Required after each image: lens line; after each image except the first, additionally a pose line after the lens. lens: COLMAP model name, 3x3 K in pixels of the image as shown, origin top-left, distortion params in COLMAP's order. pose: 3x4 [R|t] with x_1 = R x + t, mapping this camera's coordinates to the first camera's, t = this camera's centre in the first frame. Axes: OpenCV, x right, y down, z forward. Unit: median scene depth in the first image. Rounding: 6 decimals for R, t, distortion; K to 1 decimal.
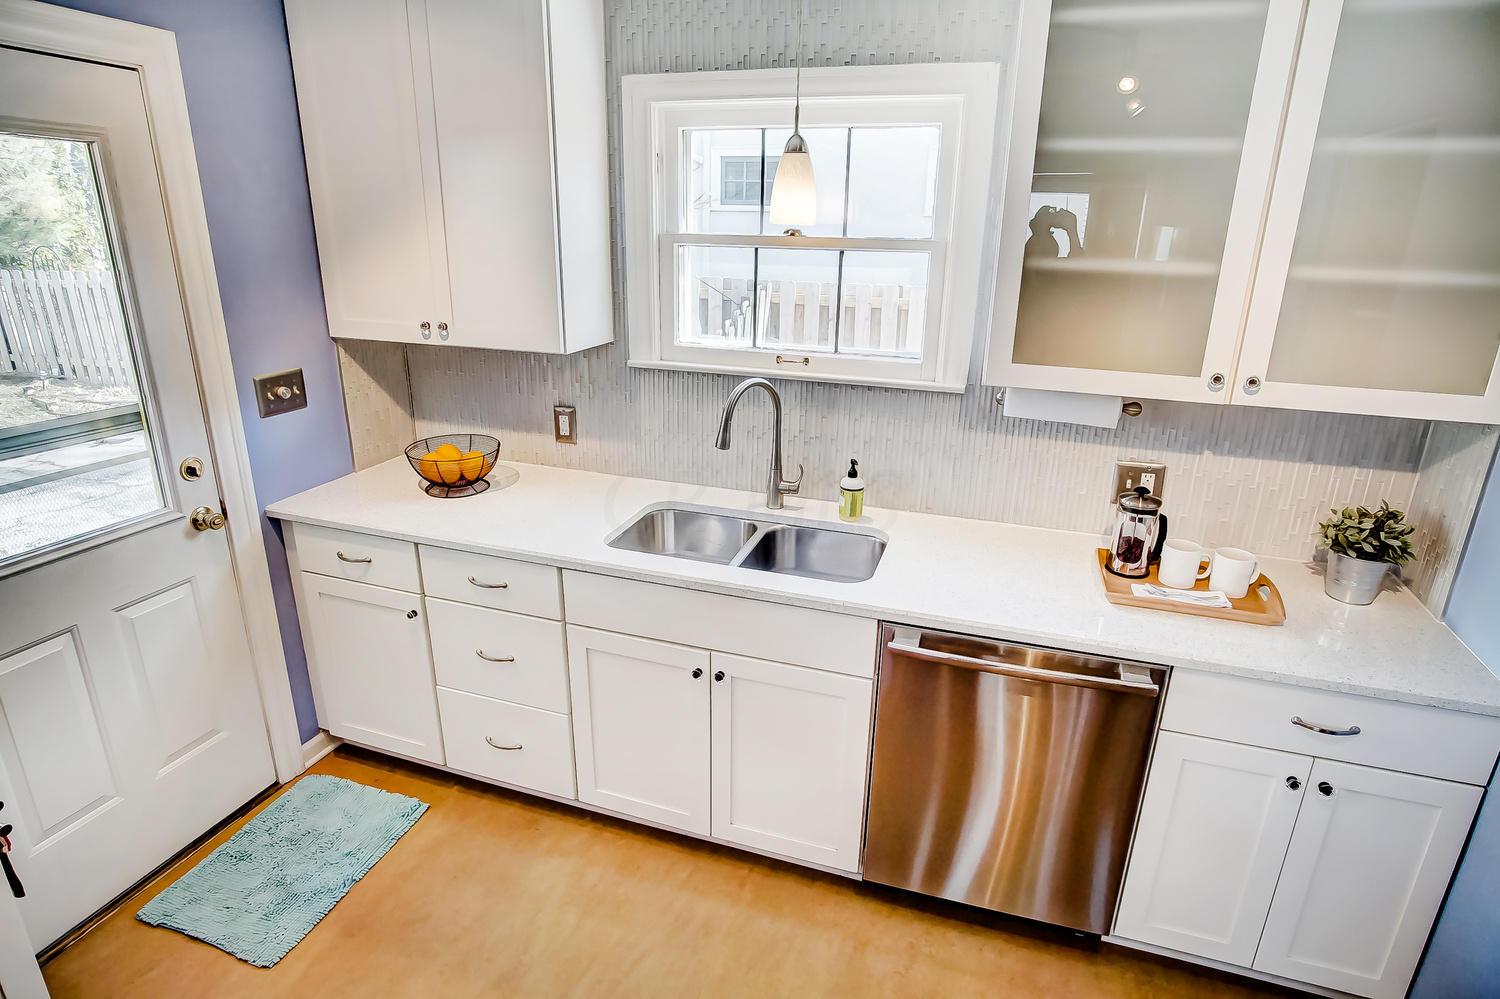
lens RADIAL K [[811.3, 0, 751.9], [0, 811.3, 494.2], [0, 0, 1]] dist [-0.033779, 0.007662]
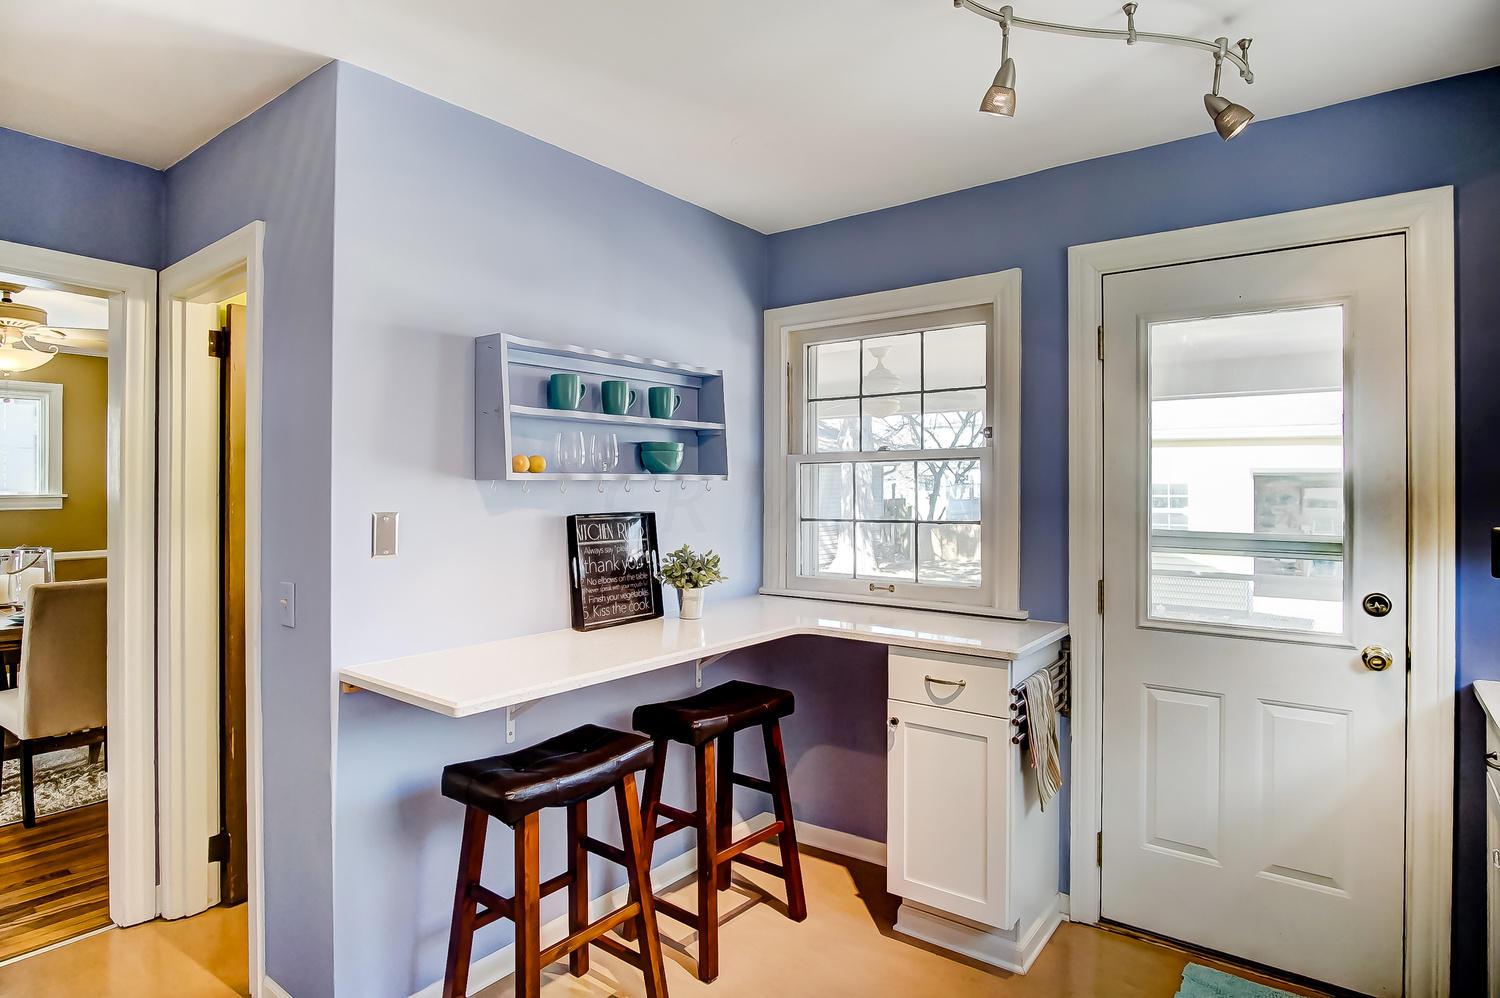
lens RADIAL K [[811.3, 0, 759.6], [0, 811.3, 478.8], [0, 0, 1]] dist [-0.033779, 0.007662]
pose [[-0.308654, -0.023253, -0.950890, 0.438736], [-0.301623, 0.950499, 0.074662, -0.020571], [0.902084, 0.309855, -0.300389, 0.520903]]
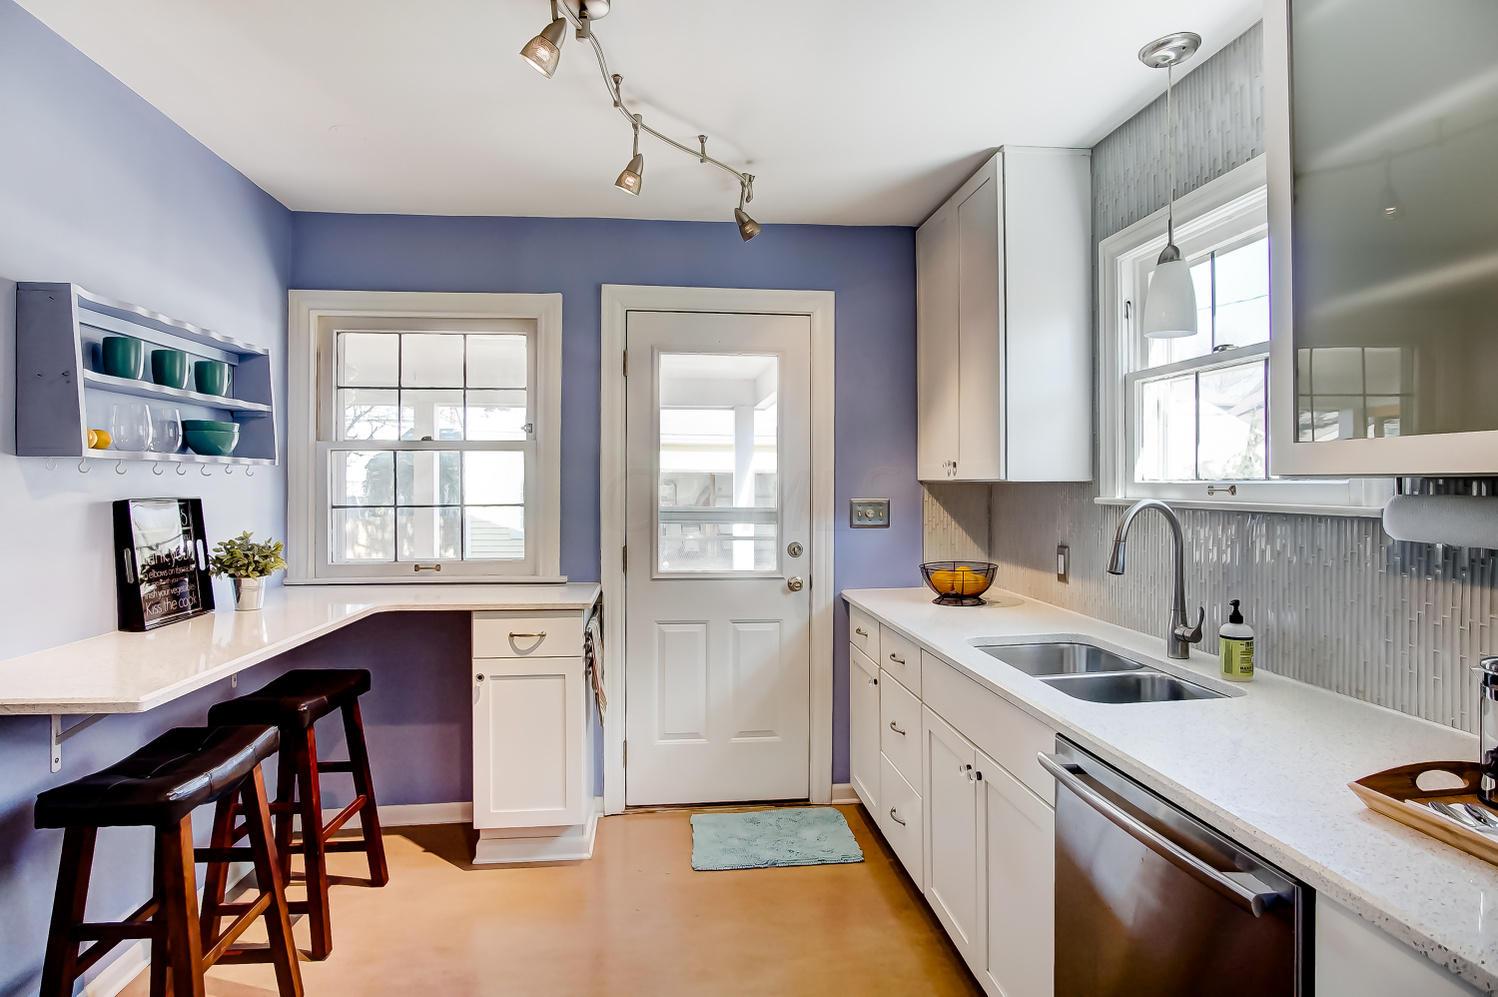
lens RADIAL K [[810.2, 0, 750.4], [0, 810.2, 486.7], [0, 0, 1]] dist [-0.033779, 0.007662]
pose [[0.426879, -0.013796, -0.904204, 0.633929], [-0.277291, 0.949720, -0.145401, 0.097954], [0.860746, 0.312796, 0.401590, 0.239521]]
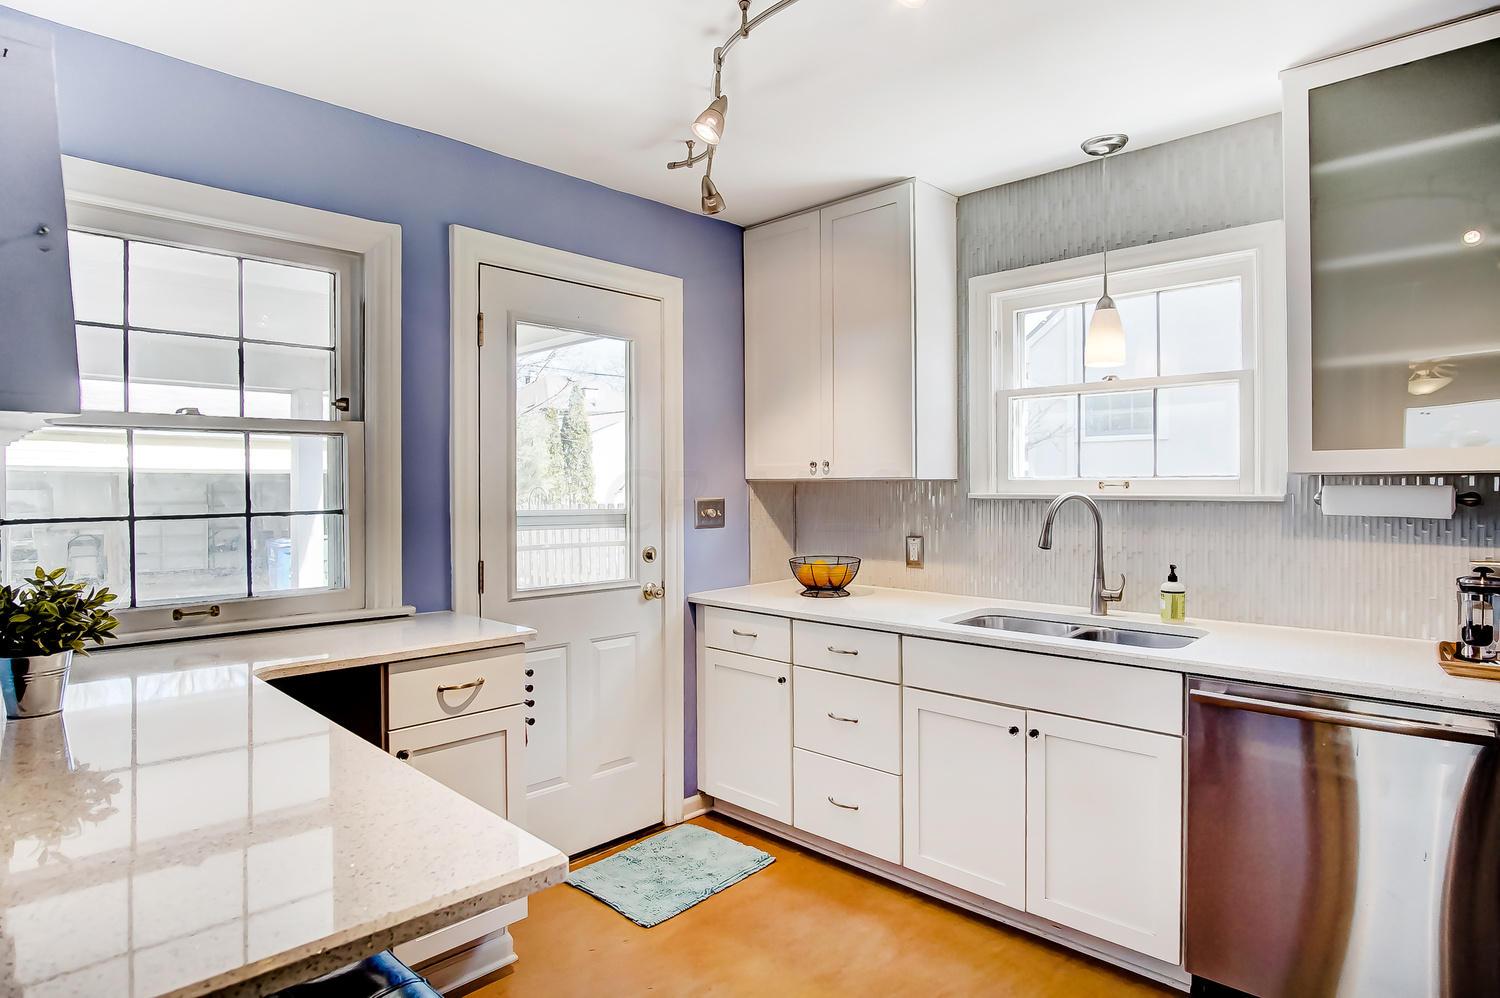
lens RADIAL K [[811.3, 0, 751.4], [0, 811.3, 493.2], [0, 0, 1]] dist [-0.033779, 0.007662]
pose [[0.905161, -0.016626, -0.424744, 0.073649], [-0.115594, 0.951950, -0.283601, 0.236802], [0.409050, 0.305802, 0.859746, -0.187396]]
